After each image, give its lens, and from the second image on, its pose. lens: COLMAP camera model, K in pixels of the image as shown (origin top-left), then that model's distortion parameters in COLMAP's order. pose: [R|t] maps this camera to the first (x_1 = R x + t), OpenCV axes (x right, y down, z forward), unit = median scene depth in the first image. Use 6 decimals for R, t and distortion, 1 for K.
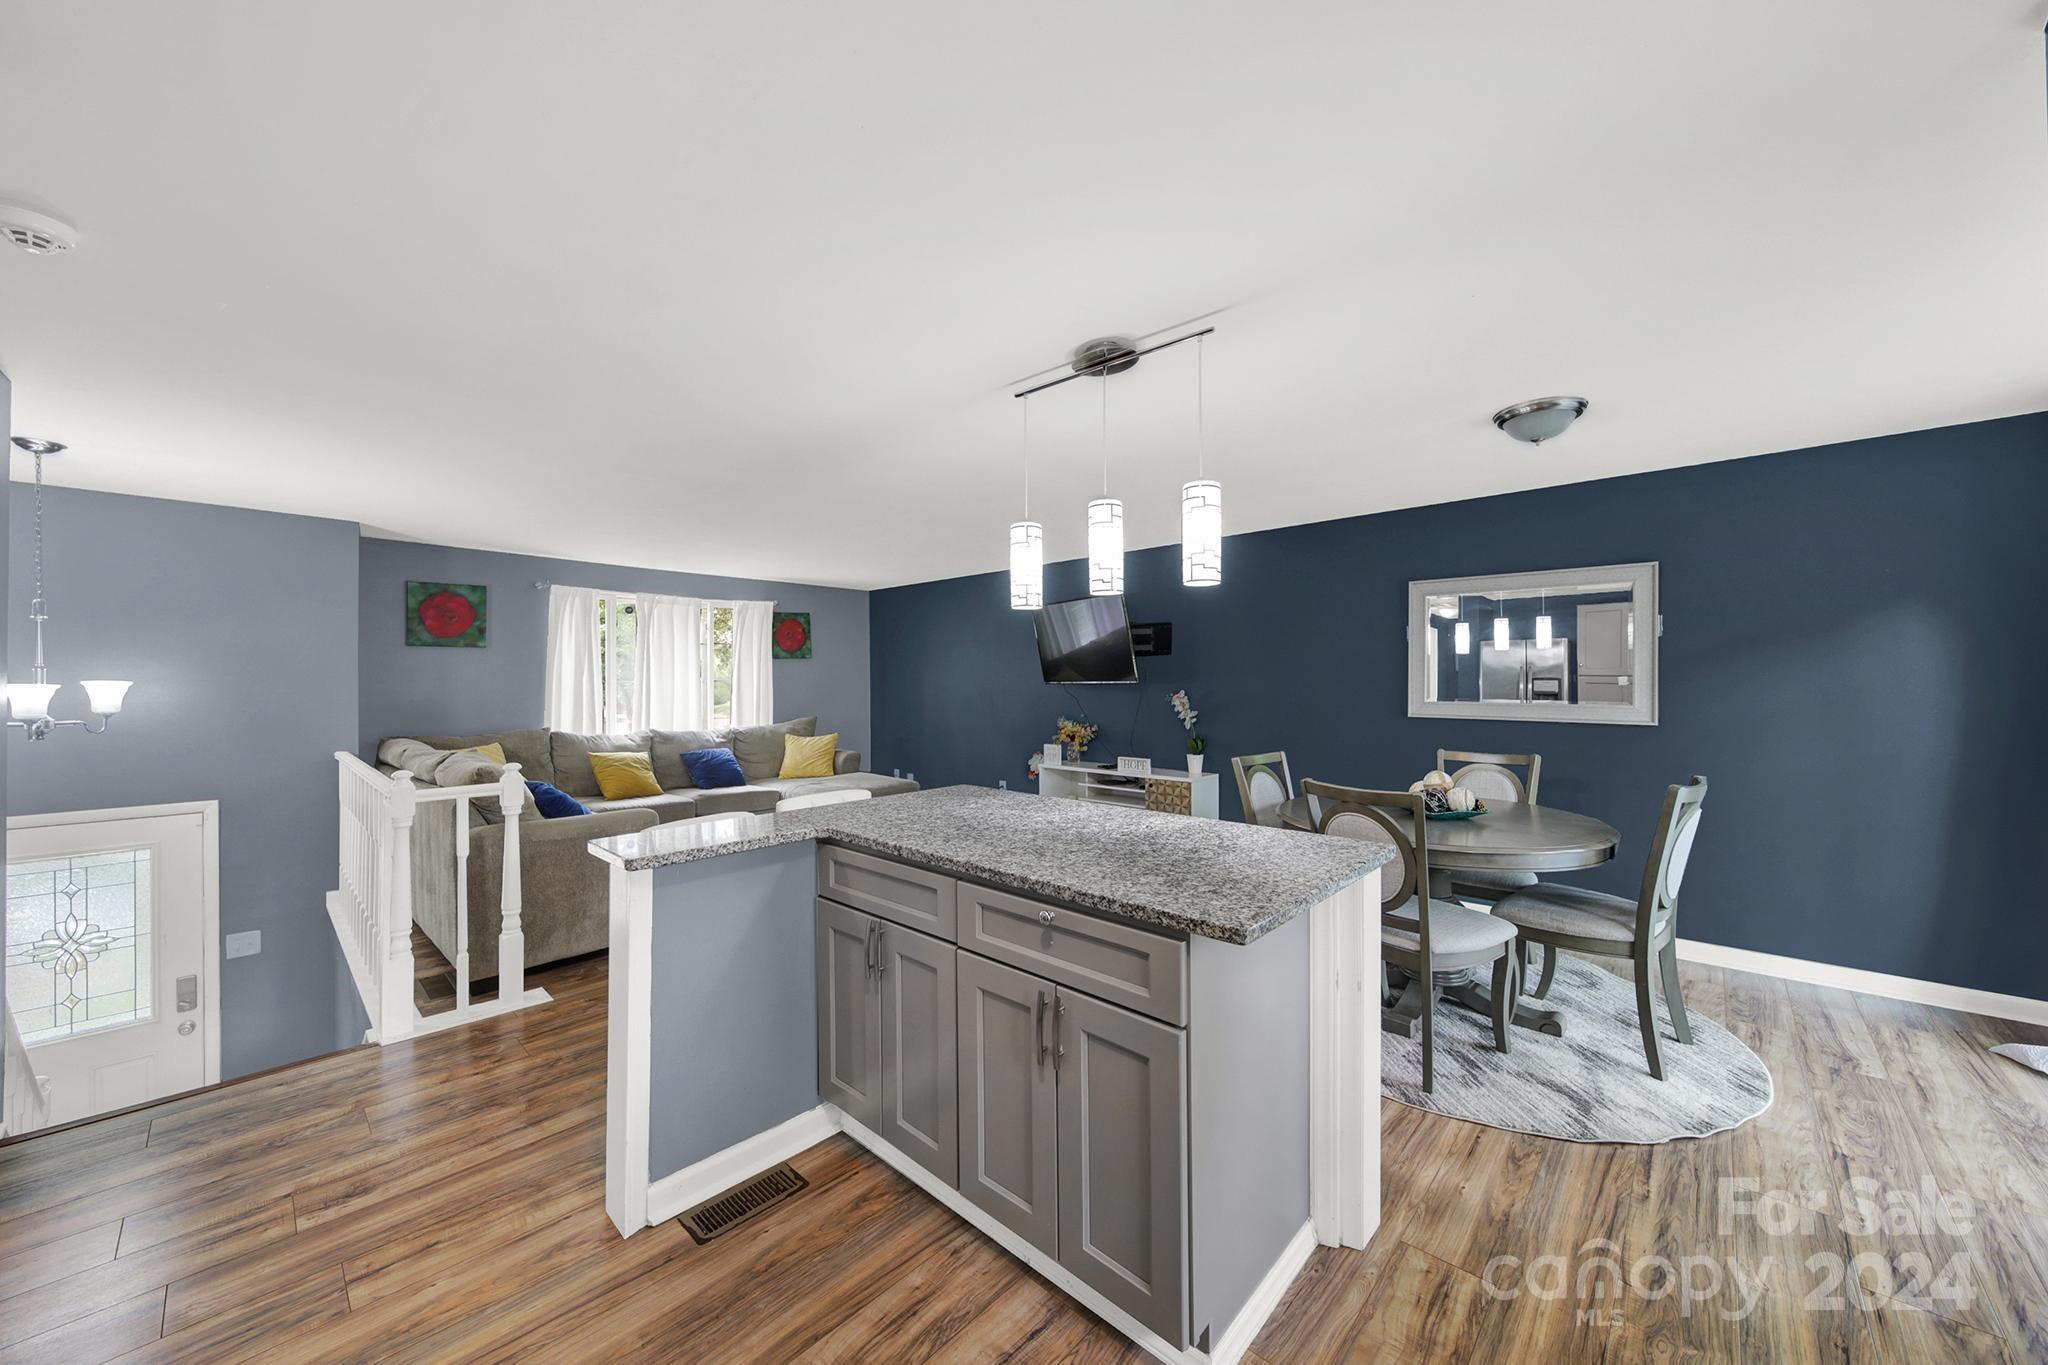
lens RADIAL K [[741.1, 0, 1018.8], [0, 741.1, 684.1], [0, 0, 1]] dist [-0.001820, -0.000179]
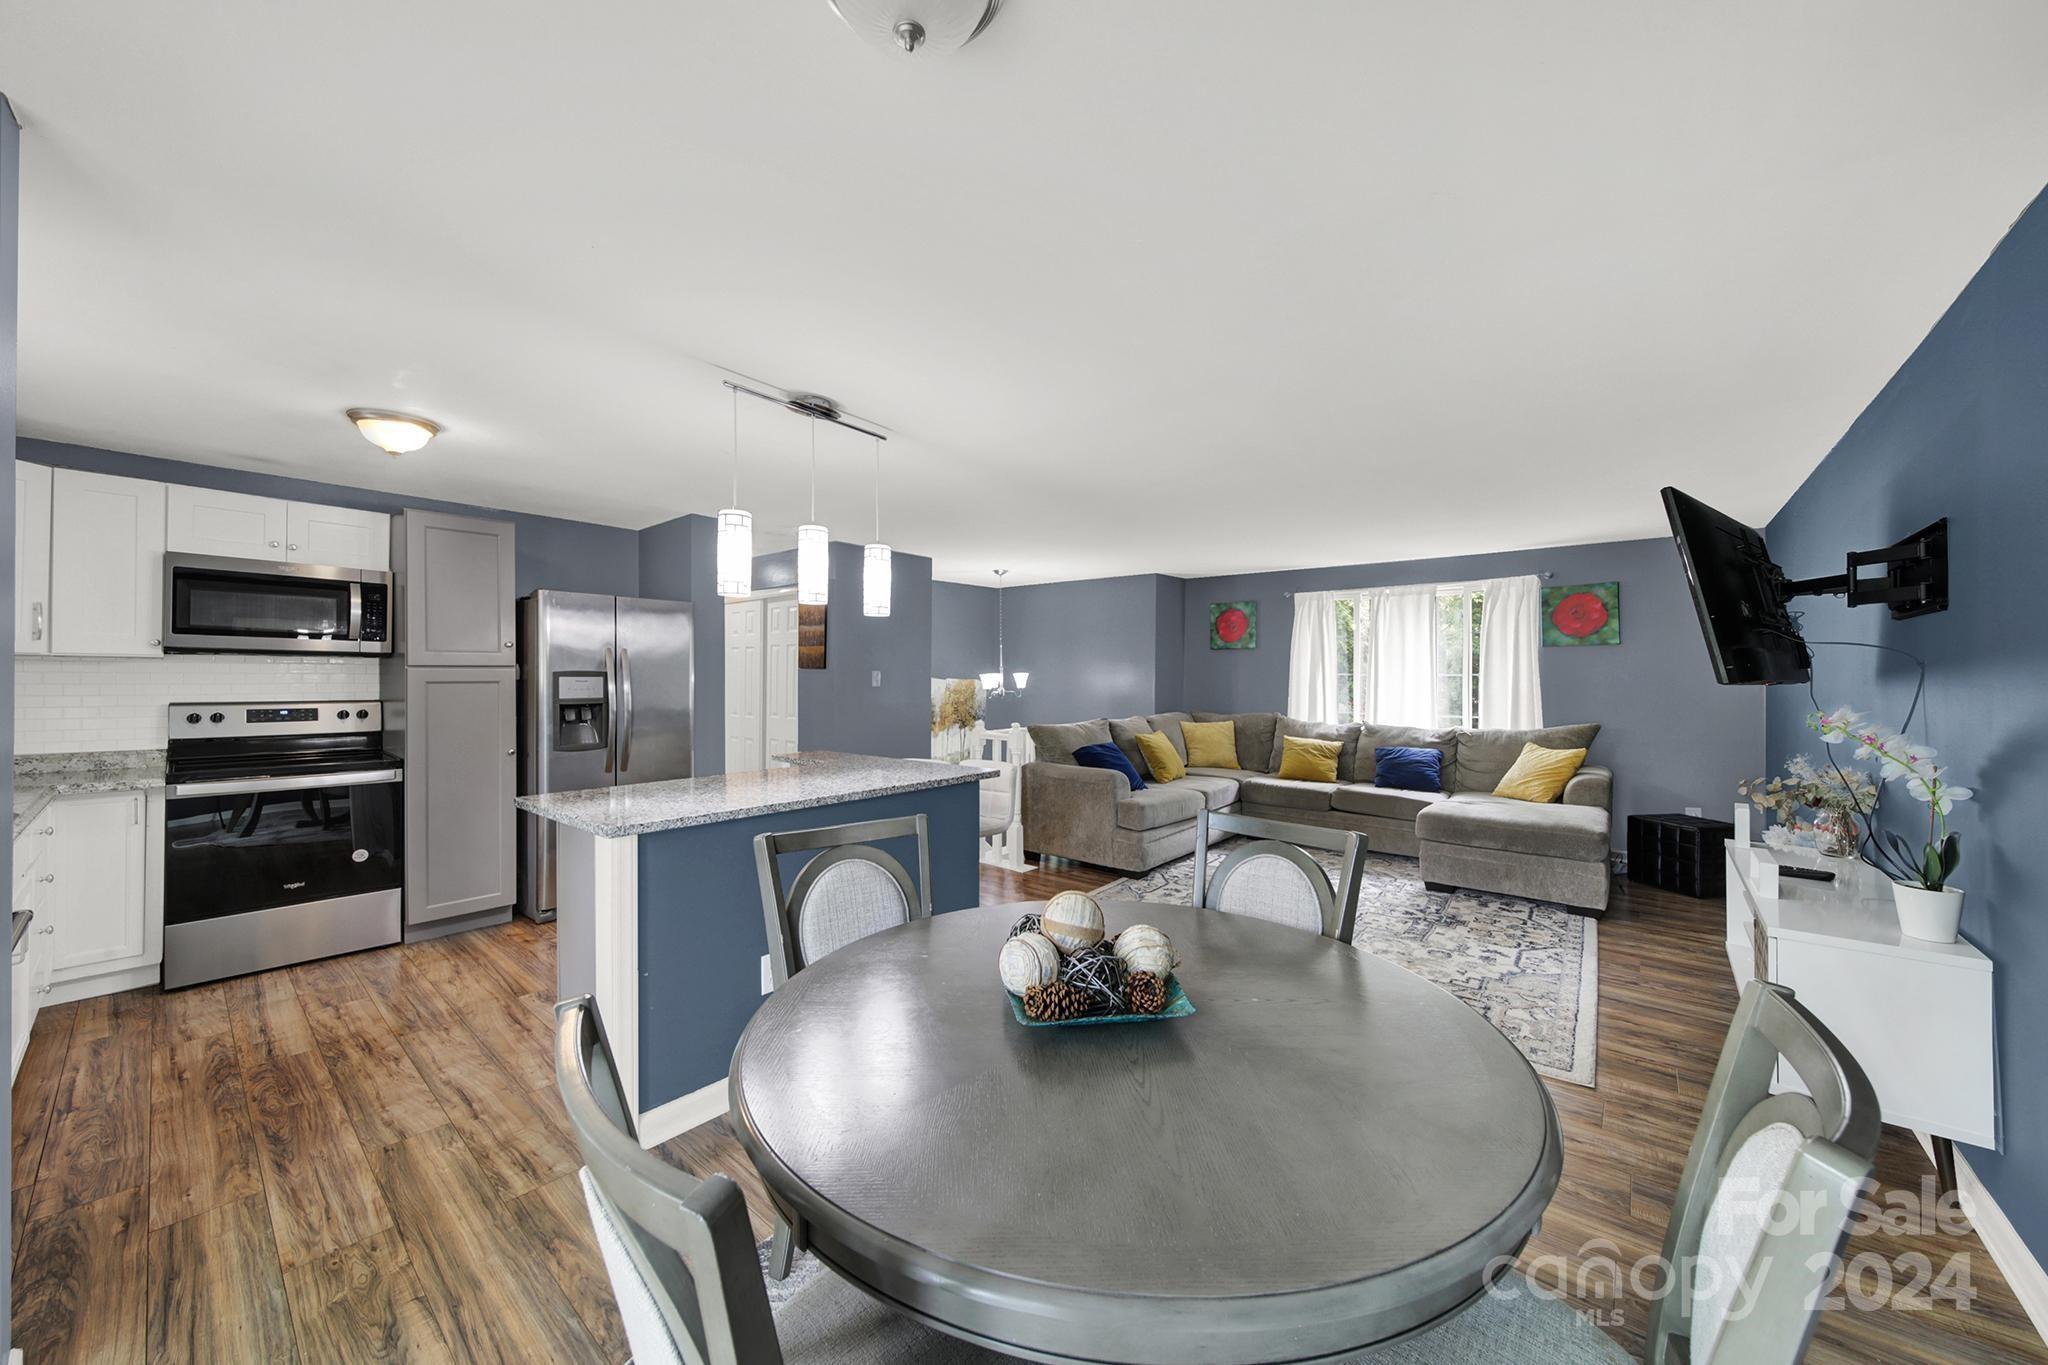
lens RADIAL K [[730.3, 0, 1014.9], [0, 730.3, 678.9], [0, 0, 1]] dist [-0.002717, -0.000210]
pose [[0.047830, 0.008022, -0.998823, 0.521517], [-0.006769, 0.999947, 0.007707, -0.002742], [0.998833, 0.006393, 0.047882, 0.501128]]
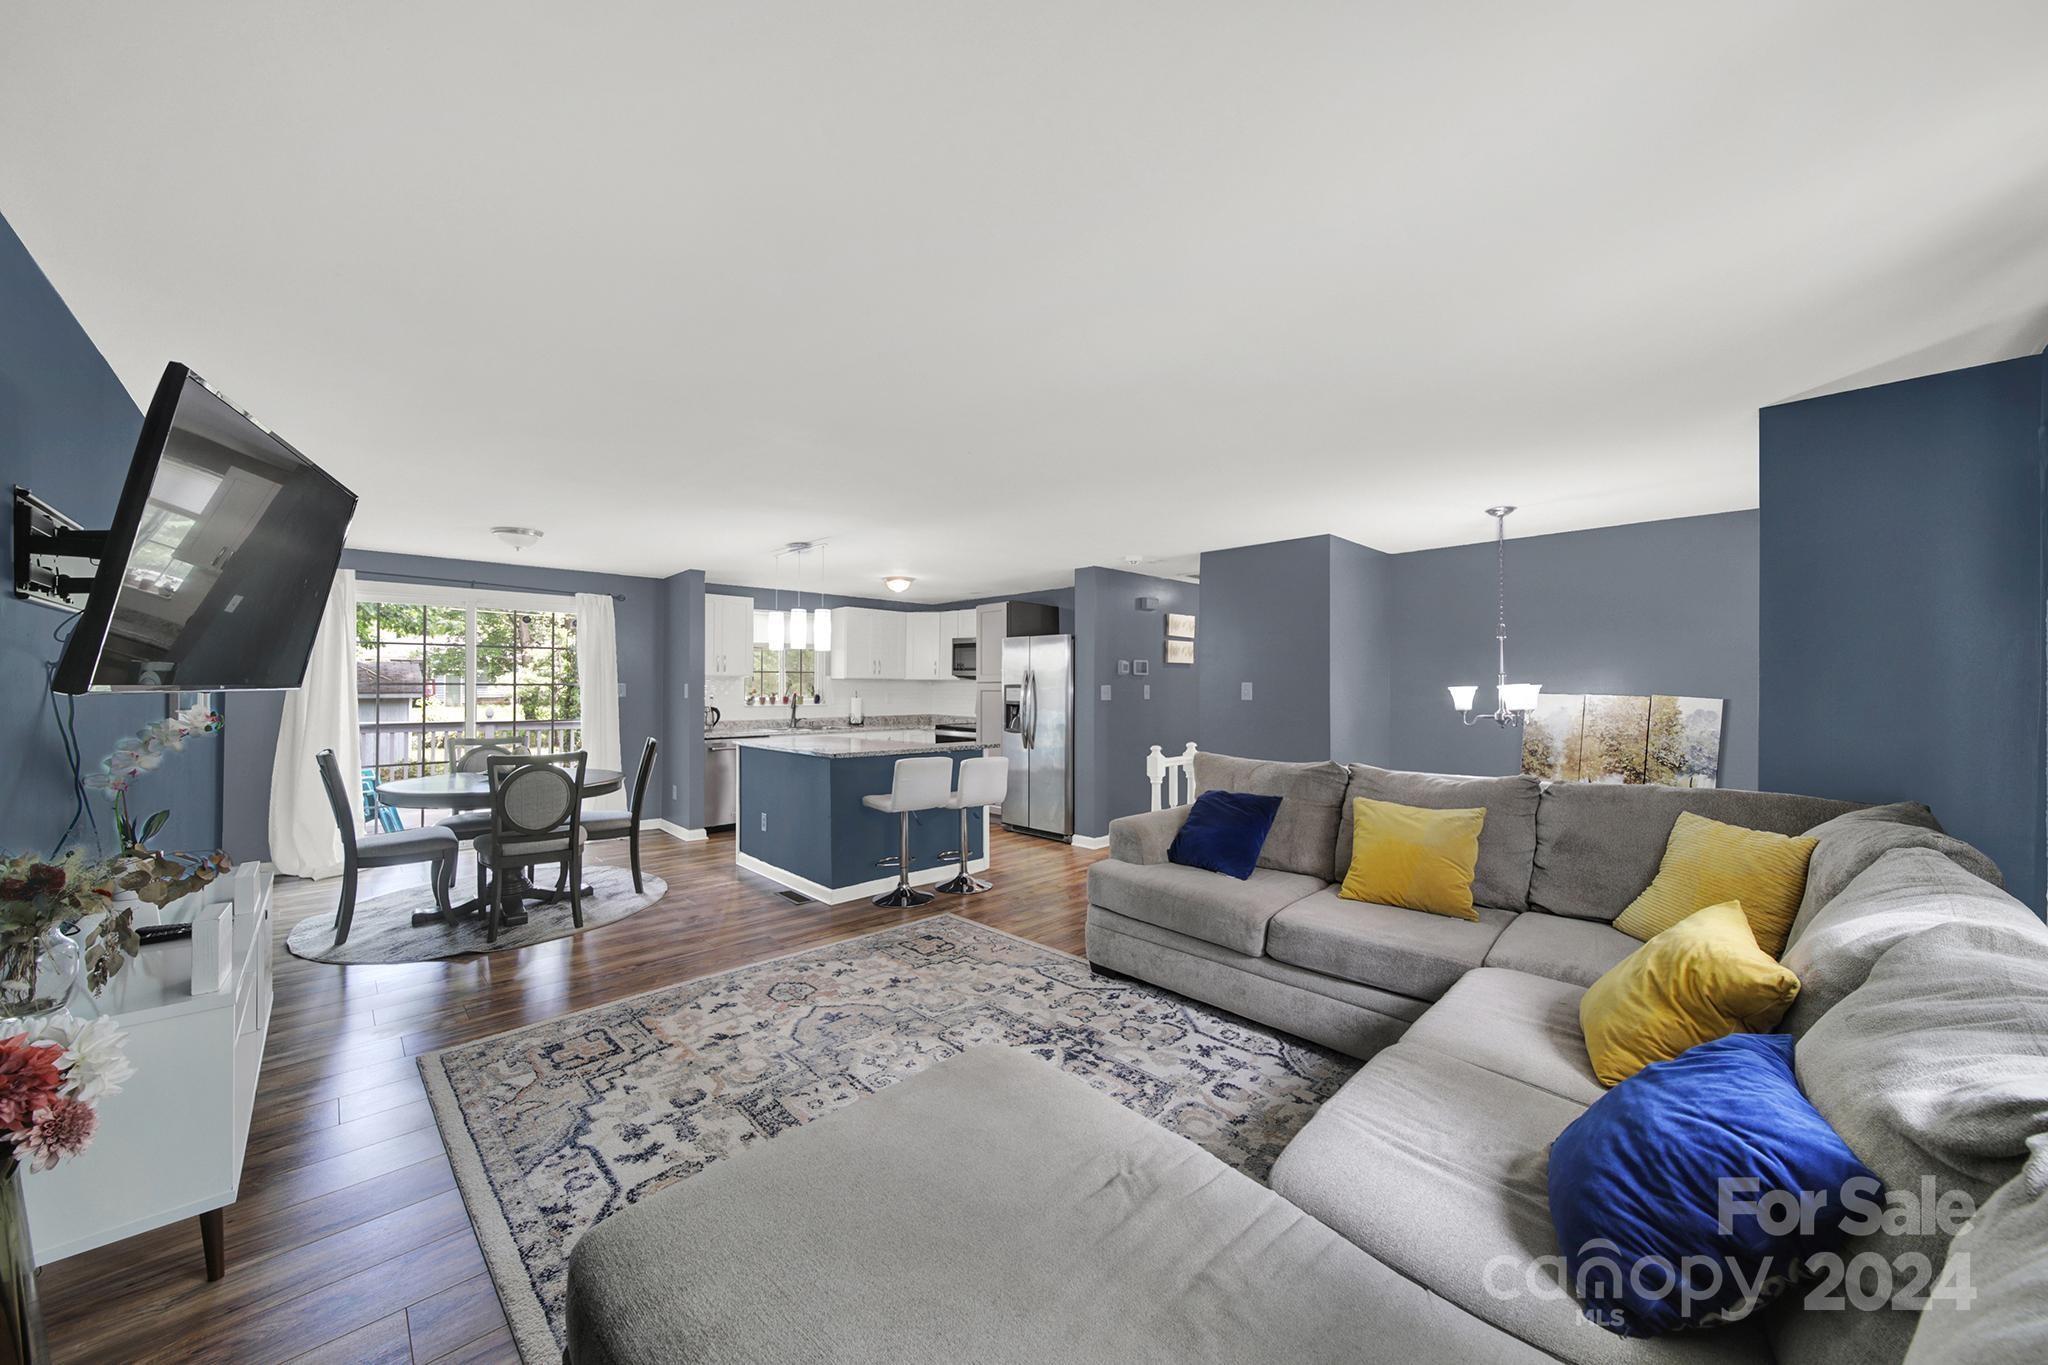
lens RADIAL K [[732.1, 0, 1016.7], [0, 732.1, 683.4], [0, 0, 1]] dist [-0.001648, -0.000398]
pose [[-0.998350, 0.001296, 0.057403, -0.275602], [0.001225, 0.999998, -0.001276, -0.003069], [-0.057405, -0.001204, -0.998350, 1.285766]]
